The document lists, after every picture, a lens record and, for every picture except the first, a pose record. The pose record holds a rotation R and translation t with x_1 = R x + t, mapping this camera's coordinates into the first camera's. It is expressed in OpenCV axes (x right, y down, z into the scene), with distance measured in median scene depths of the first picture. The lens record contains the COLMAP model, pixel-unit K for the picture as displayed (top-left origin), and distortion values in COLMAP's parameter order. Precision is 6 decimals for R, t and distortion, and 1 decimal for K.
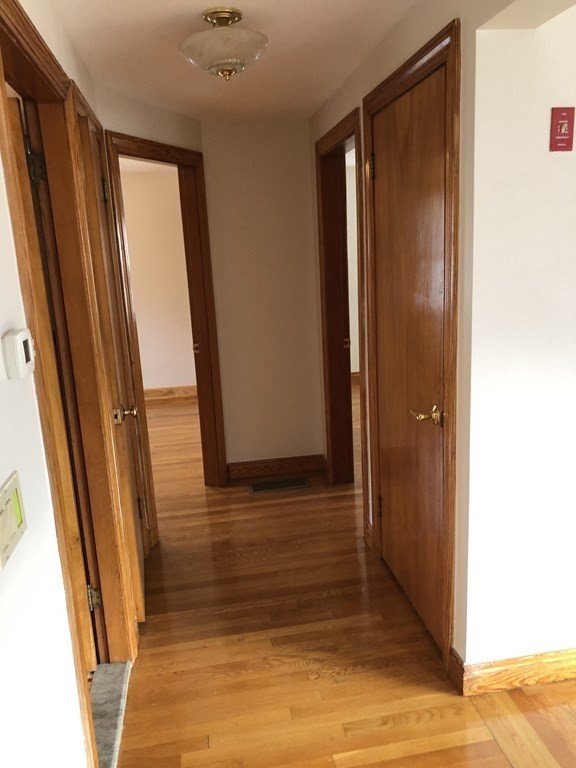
lens RADIAL K [[630.5, 0, 288.2], [0, 630.5, 391.2], [0, 0, 1]] dist [0.012560, -0.012118]
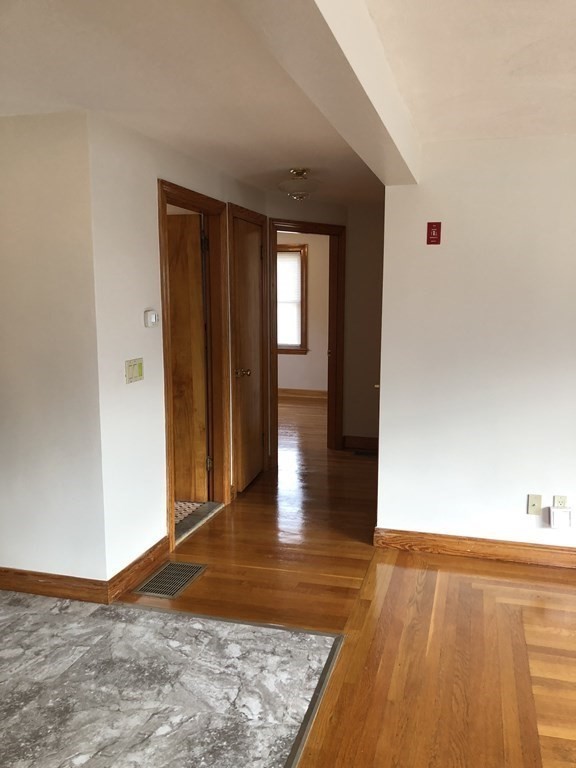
lens RADIAL K [[630.5, 0, 289.2], [0, 630.5, 382.7], [0, 0, 1]] dist [0.012560, -0.012118]
pose [[0.900542, 0.107260, -0.421331, 0.674021], [-0.136950, 0.989739, -0.040752, 0.124474], [0.412636, 0.094400, 0.905991, -0.642600]]
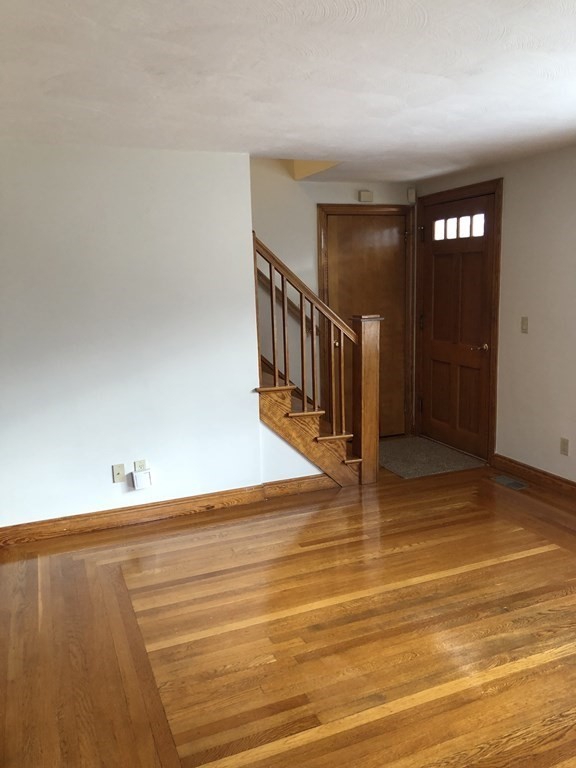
lens RADIAL K [[630.5, 0, 290.2], [0, 630.5, 385.1], [0, 0, 1]] dist [0.012560, -0.012118]
pose [[0.975799, -0.020424, 0.217714, 0.680238], [0.033307, 0.997894, -0.055667, 0.147520], [-0.216118, 0.061571, 0.974424, -0.741965]]
